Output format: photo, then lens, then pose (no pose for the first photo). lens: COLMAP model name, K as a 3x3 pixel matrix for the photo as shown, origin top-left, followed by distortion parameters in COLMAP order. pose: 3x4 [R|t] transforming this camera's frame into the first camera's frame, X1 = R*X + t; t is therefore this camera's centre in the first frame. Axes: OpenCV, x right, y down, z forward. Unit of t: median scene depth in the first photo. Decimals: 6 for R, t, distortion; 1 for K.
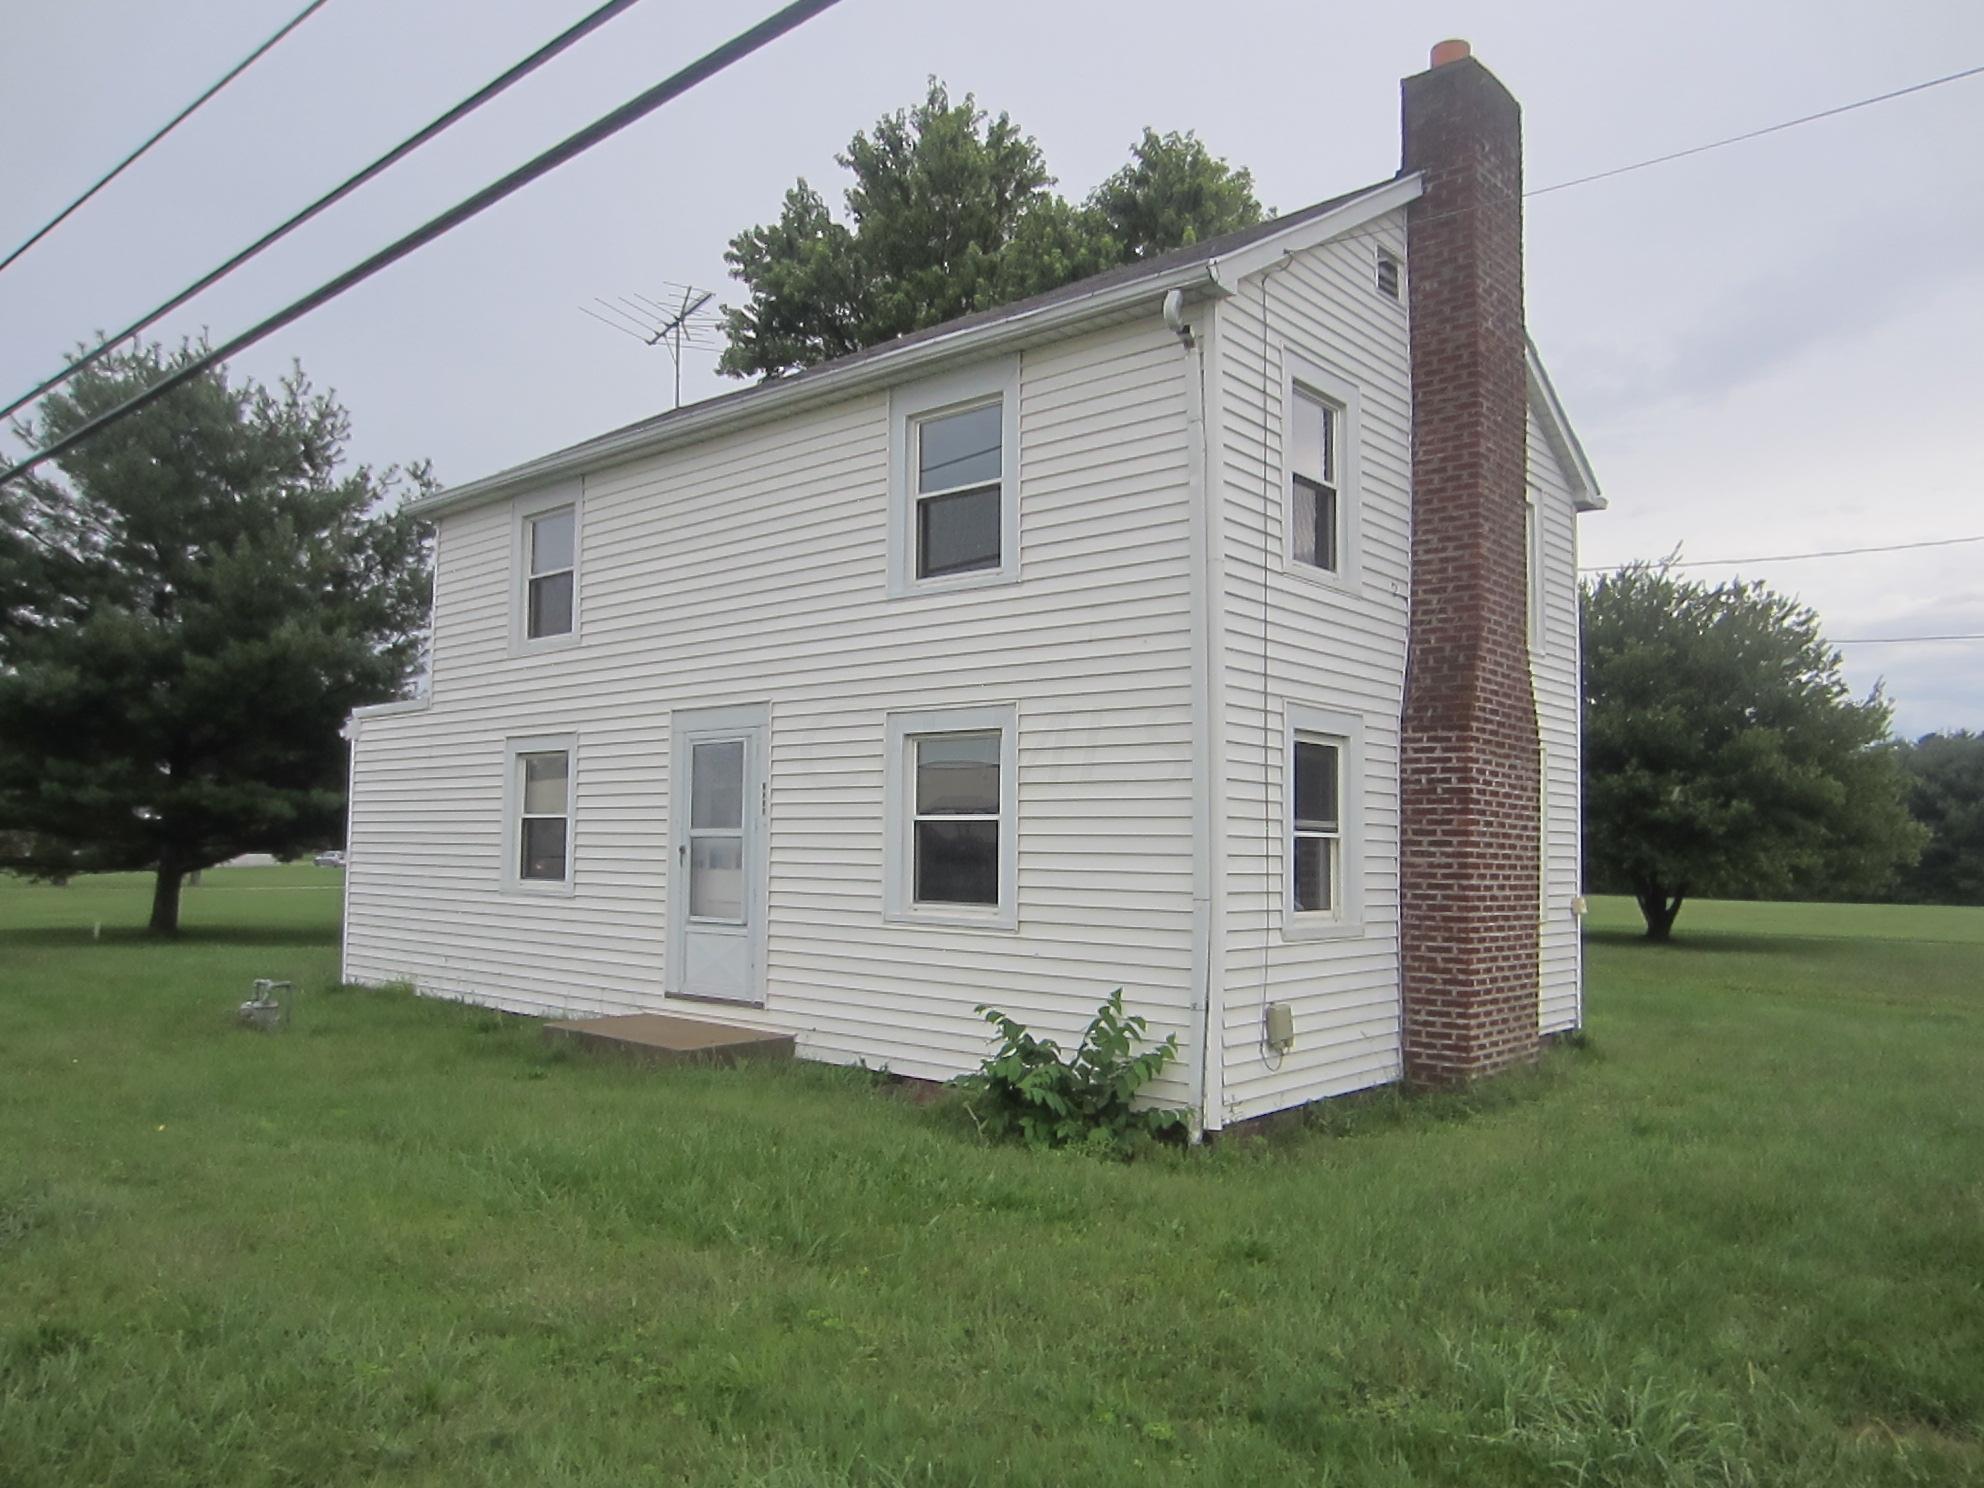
lens RADIAL K [[1441.2, 0, 987.9], [0, 1441.2, 741.5], [0, 0, 1]] dist [-0.018170, 0.022011]
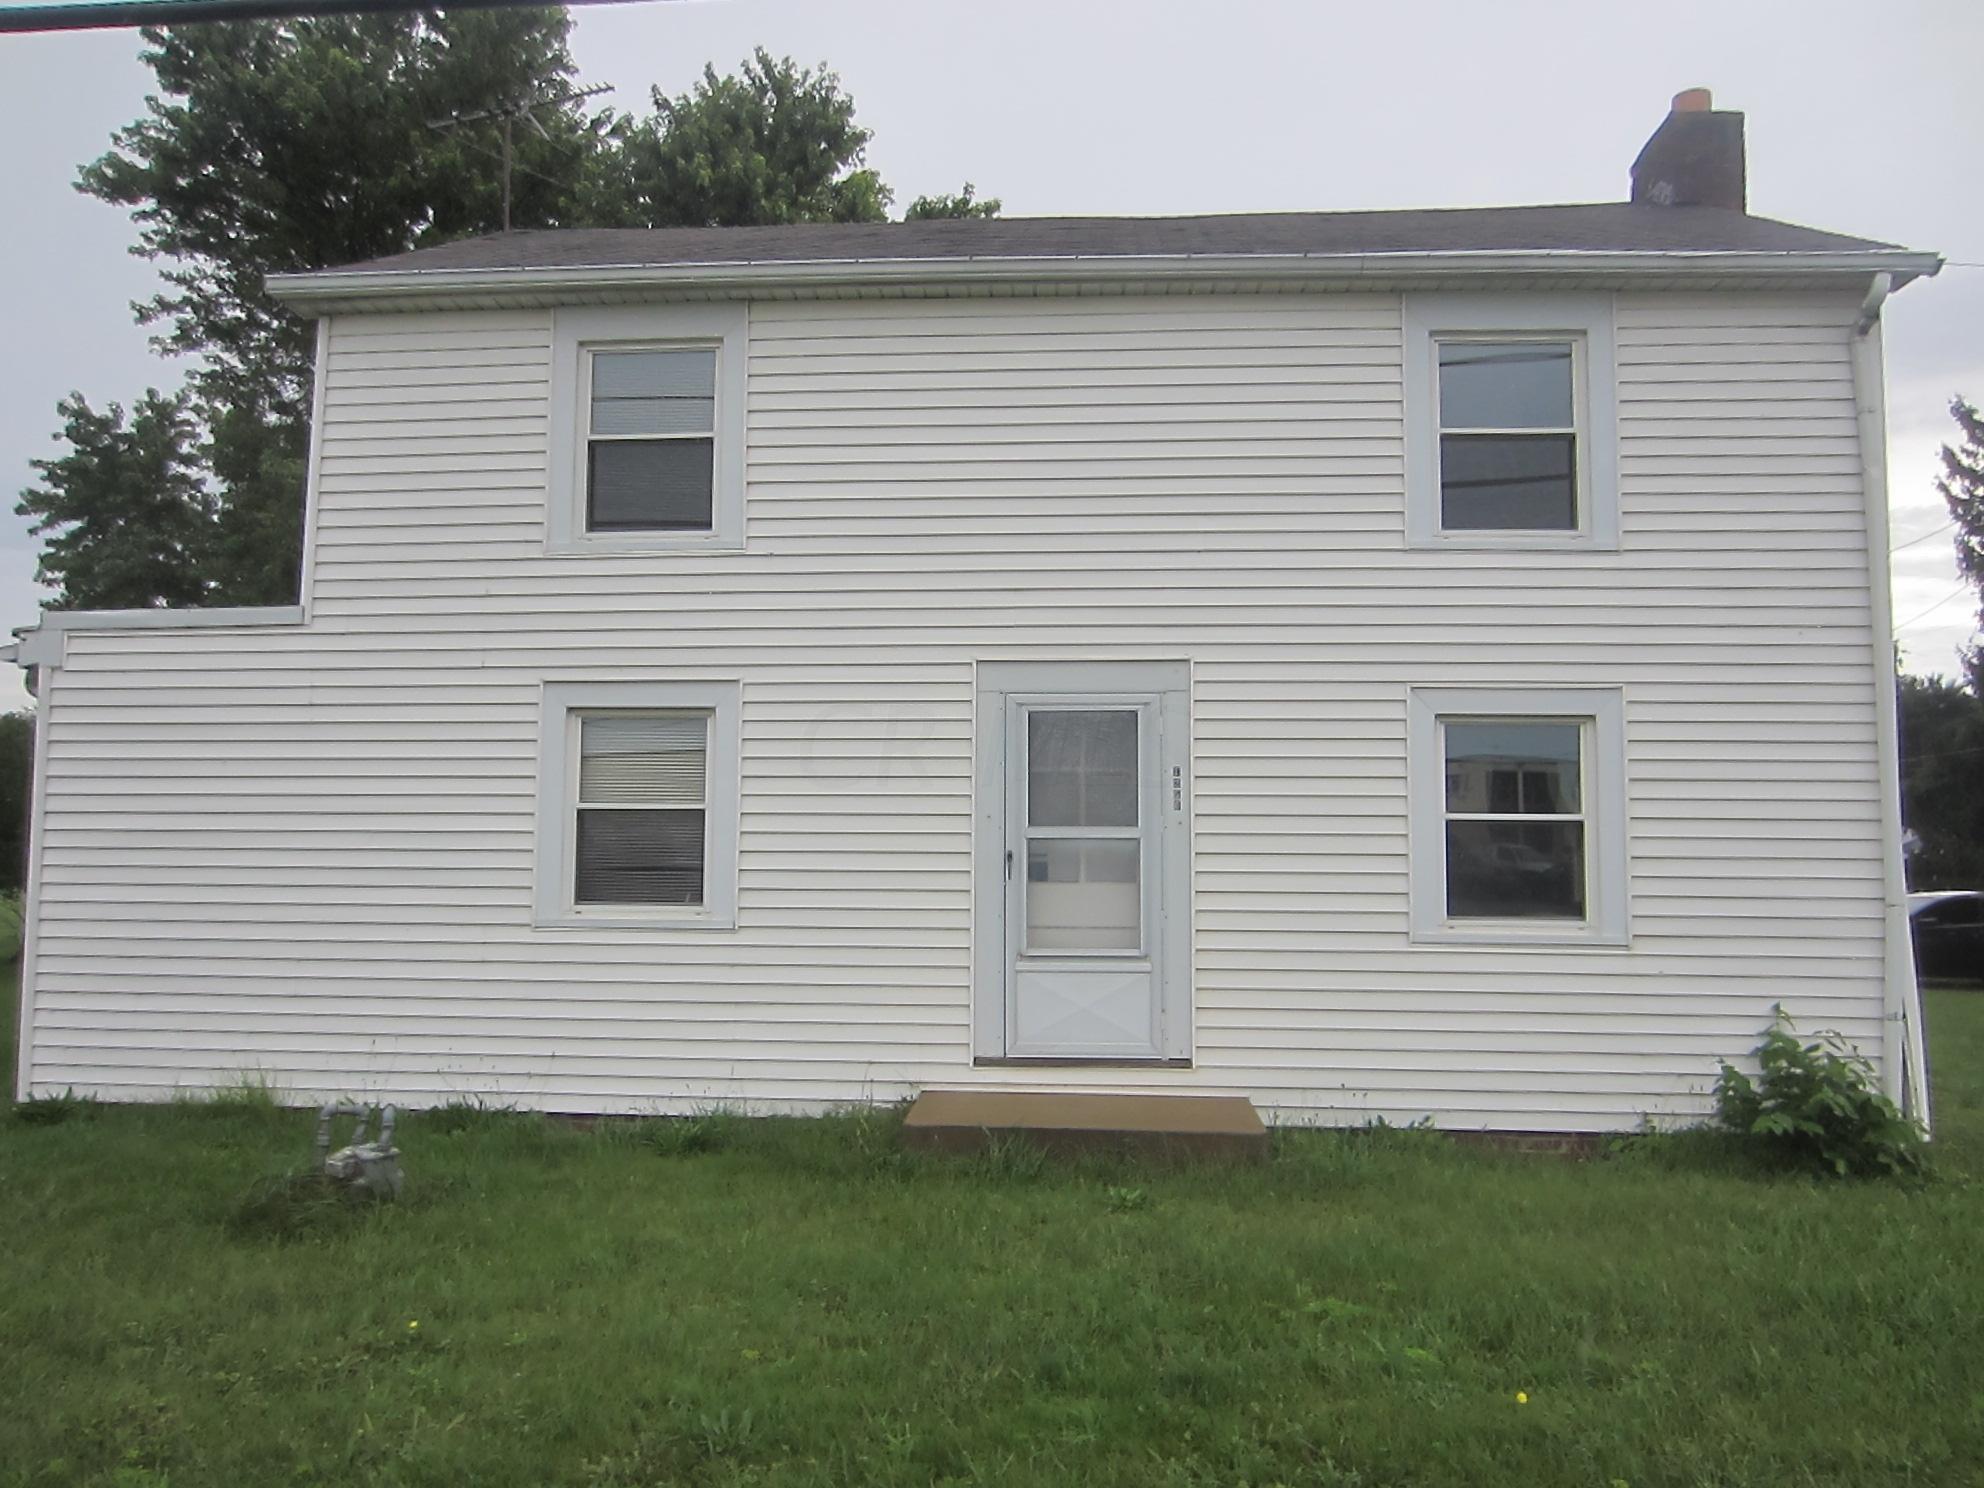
lens RADIAL K [[1272.7, 0, 992.3], [0, 1272.7, 763.9], [0, 0, 1]] dist [-0.028142, -0.003085]
pose [[0.786077, 0.038506, 0.616927, -0.616665], [-0.042606, 0.999059, -0.008070, 0.034952], [-0.616658, -0.019941, 0.786979, 0.514459]]
